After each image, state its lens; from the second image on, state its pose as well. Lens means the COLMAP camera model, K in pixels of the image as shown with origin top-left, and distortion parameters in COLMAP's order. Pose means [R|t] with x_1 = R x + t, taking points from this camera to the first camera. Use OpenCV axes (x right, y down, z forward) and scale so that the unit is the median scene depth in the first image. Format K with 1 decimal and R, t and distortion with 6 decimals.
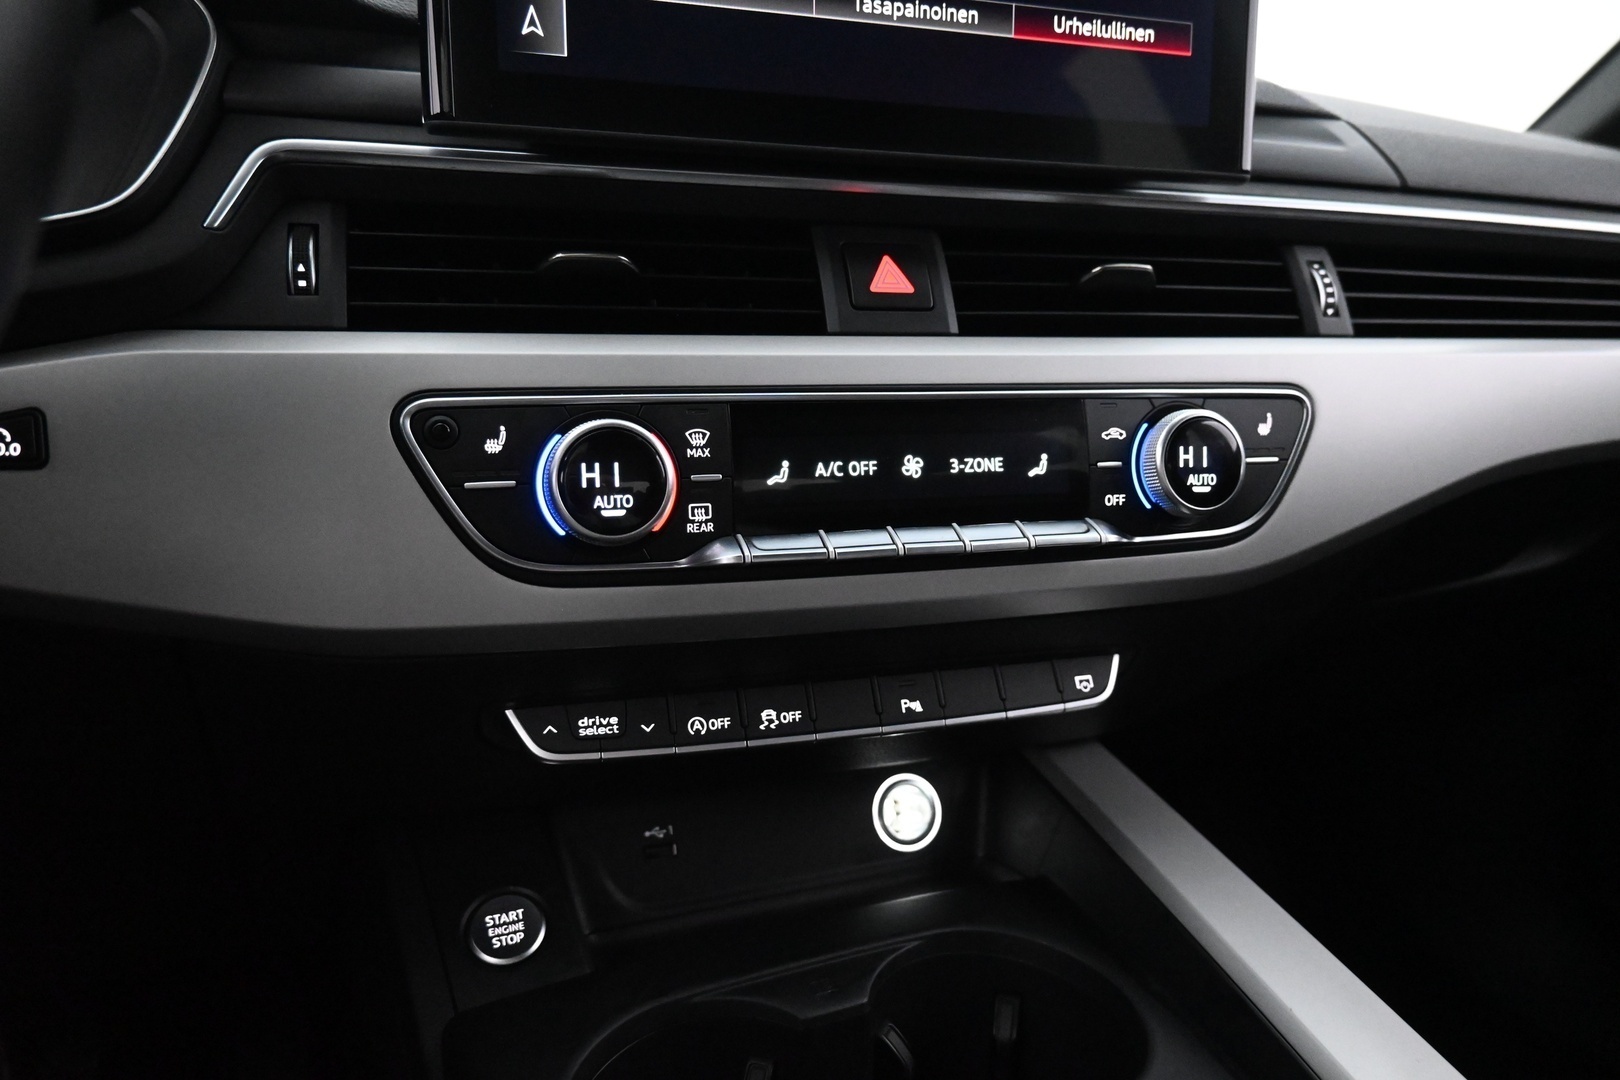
lens RADIAL K [[1105.8, 0, 809.0], [0, 1105.8, 547.4], [0, 0, 1]] dist [-0.006516, 0.005317]
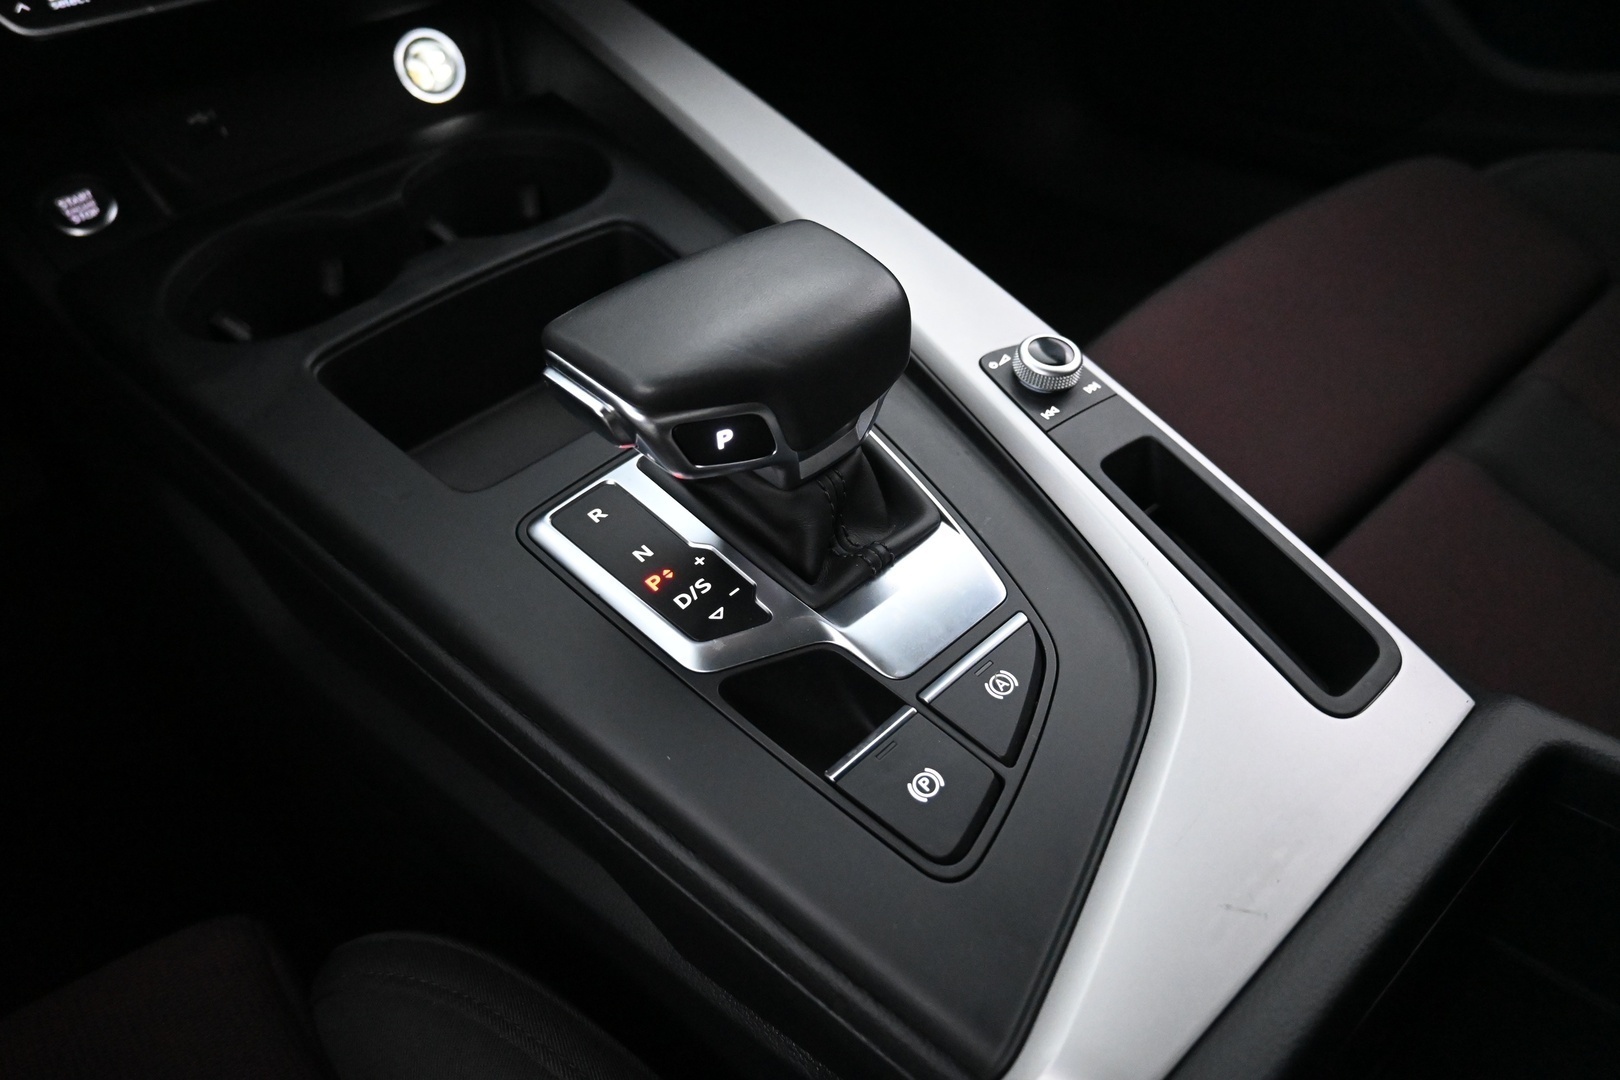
lens RADIAL K [[1105.8, 0, 788.7], [0, 1105.8, 521.1], [0, 0, 1]] dist [-0.006516, 0.005317]
pose [[0.951903, -0.257604, 0.165894, 0.175186], [0.139440, 0.846328, 0.514086, 0.132397], [-0.272832, -0.466228, 0.841543, -0.381446]]
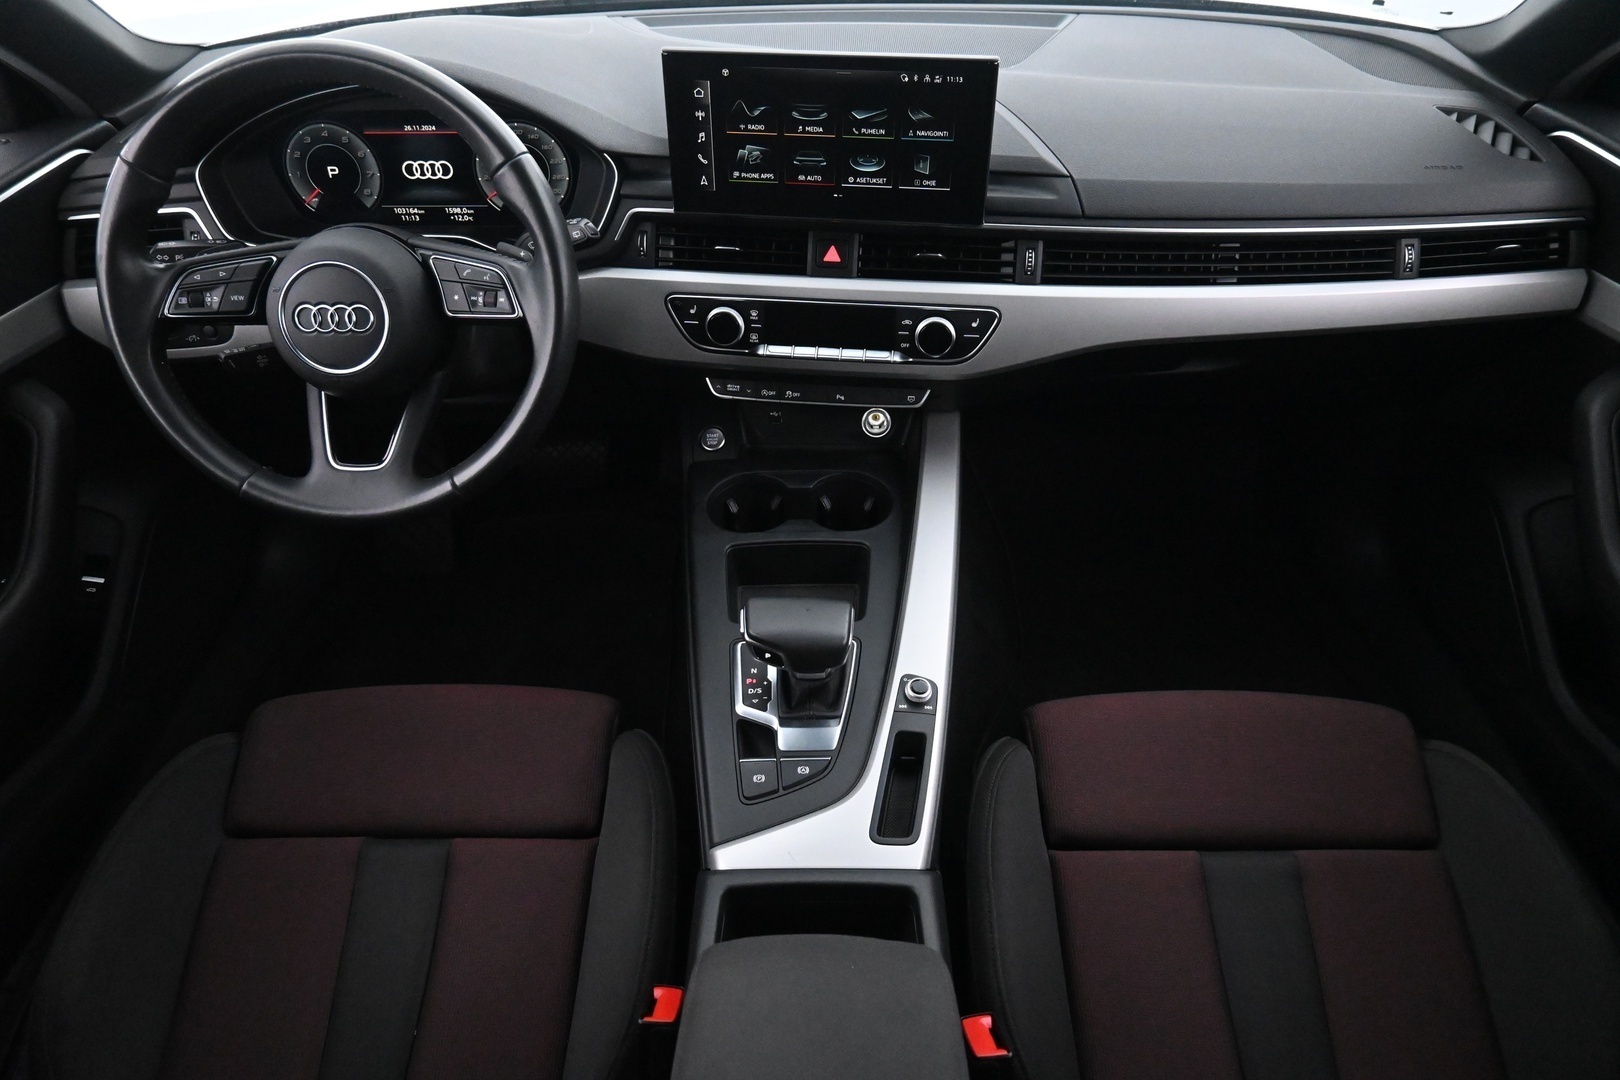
lens RADIAL K [[1105.8, 0, 814.4], [0, 1105.8, 538.3], [0, 0, 1]] dist [-0.006516, 0.005317]
pose [[0.908885, 0.246797, -0.336183, 1.135315], [-0.056743, 0.871789, 0.486585, -0.967850], [0.413168, -0.423174, 0.806360, -1.545189]]
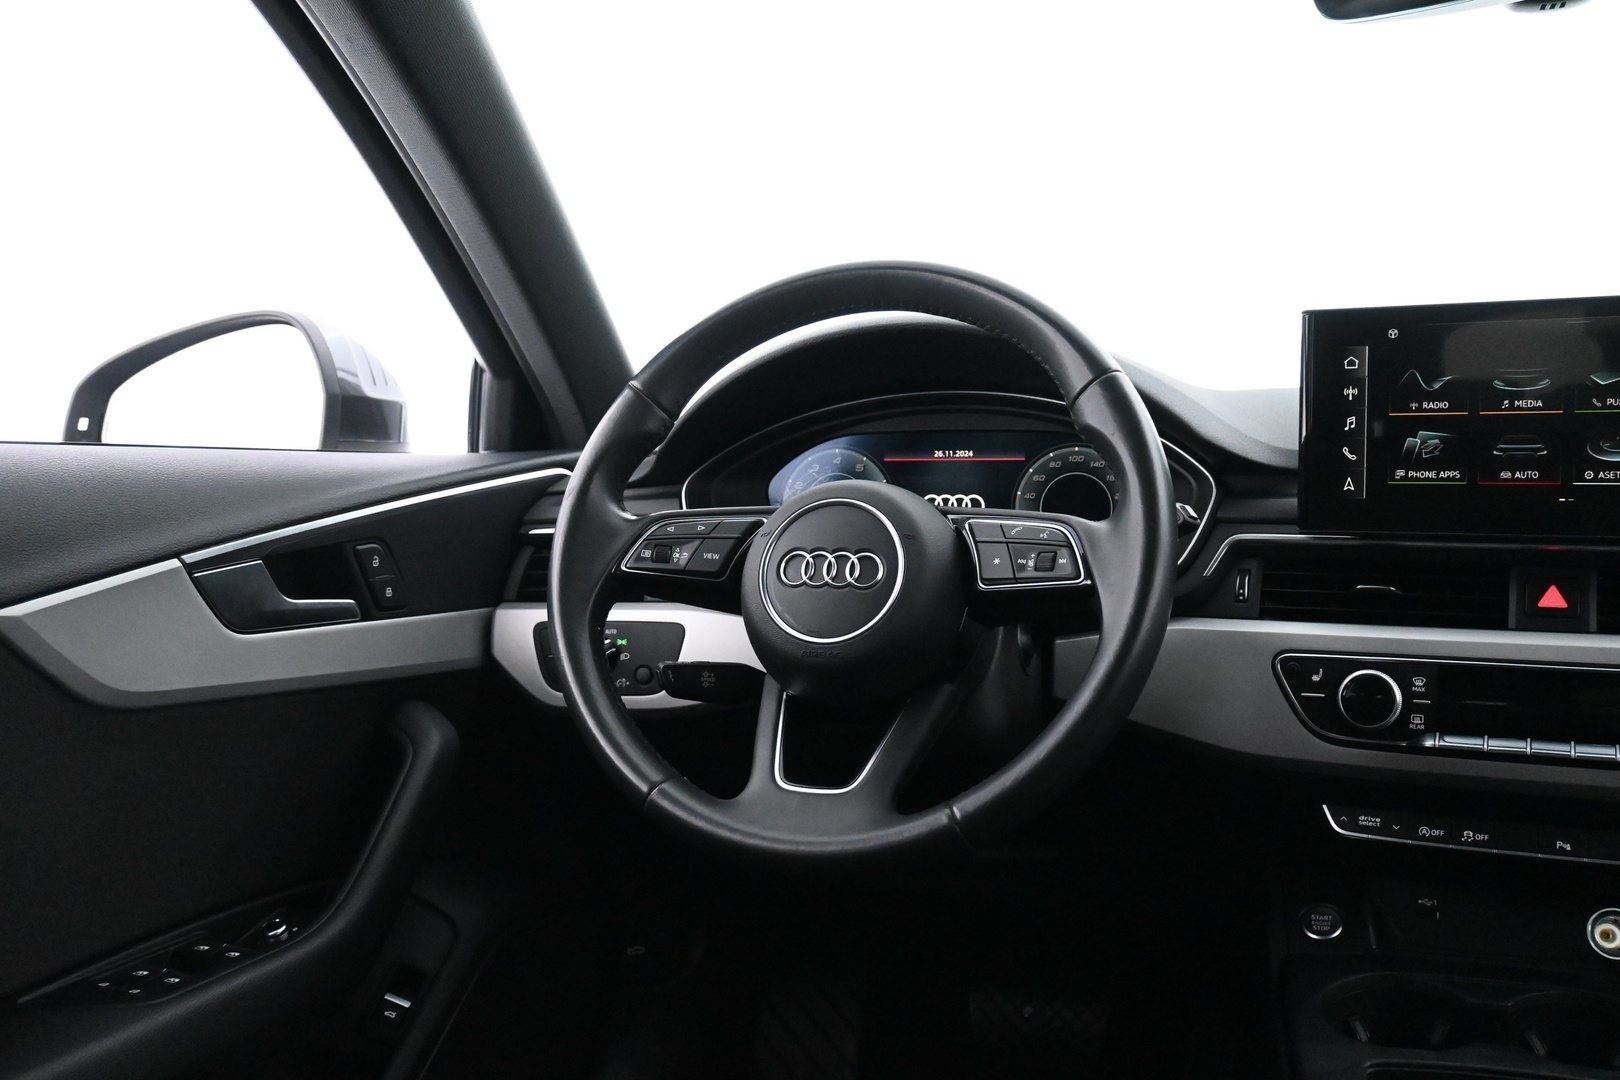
lens RADIAL K [[1420.8, 0, 819.7], [0, 1420.8, 535.9], [0, 0, 1]] dist [-0.010132, 0.008581]
pose [[0.717340, 0.037761, -0.695699, 0.810901], [-0.093585, 0.994703, -0.042506, -0.136533], [0.690409, 0.095598, 0.717075, -1.461276]]
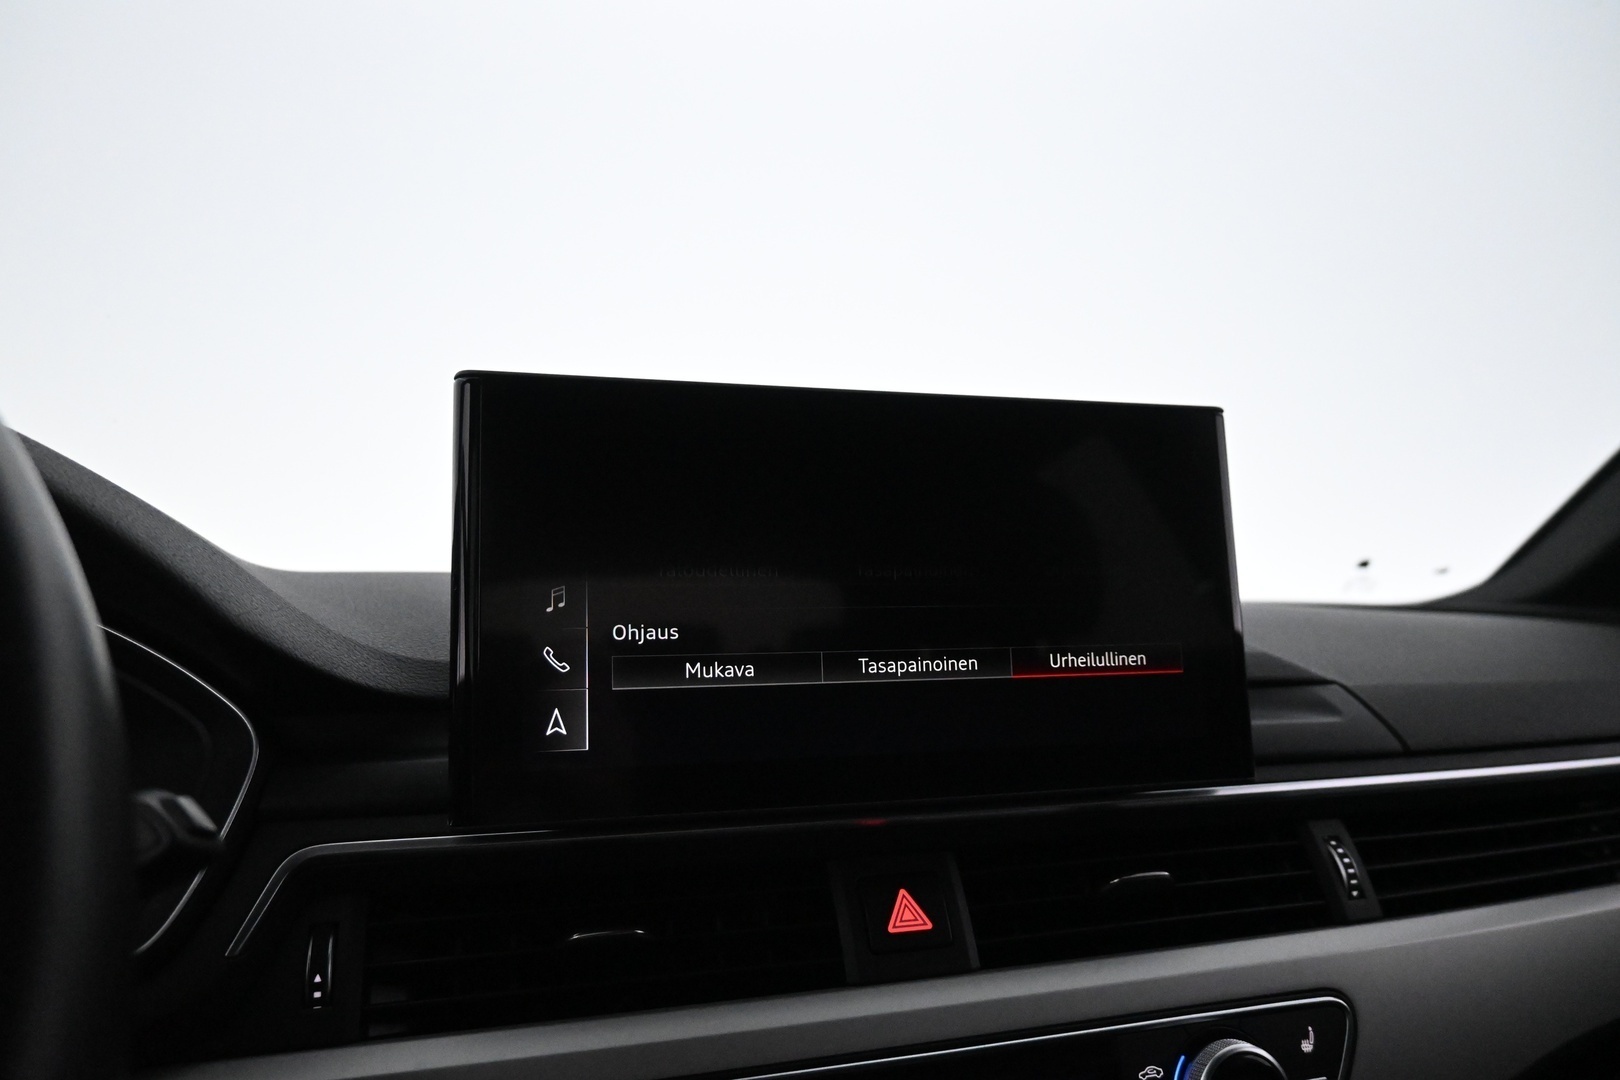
lens RADIAL K [[1105.8, 0, 806.9], [0, 1105.8, 547.3], [0, 0, 1]] dist [-0.006516, 0.005317]
pose [[0.999331, -0.034604, -0.011835, 0.006067], [0.030011, 0.960866, -0.275382, -0.290082], [0.020902, 0.274842, 0.961262, -0.048683]]
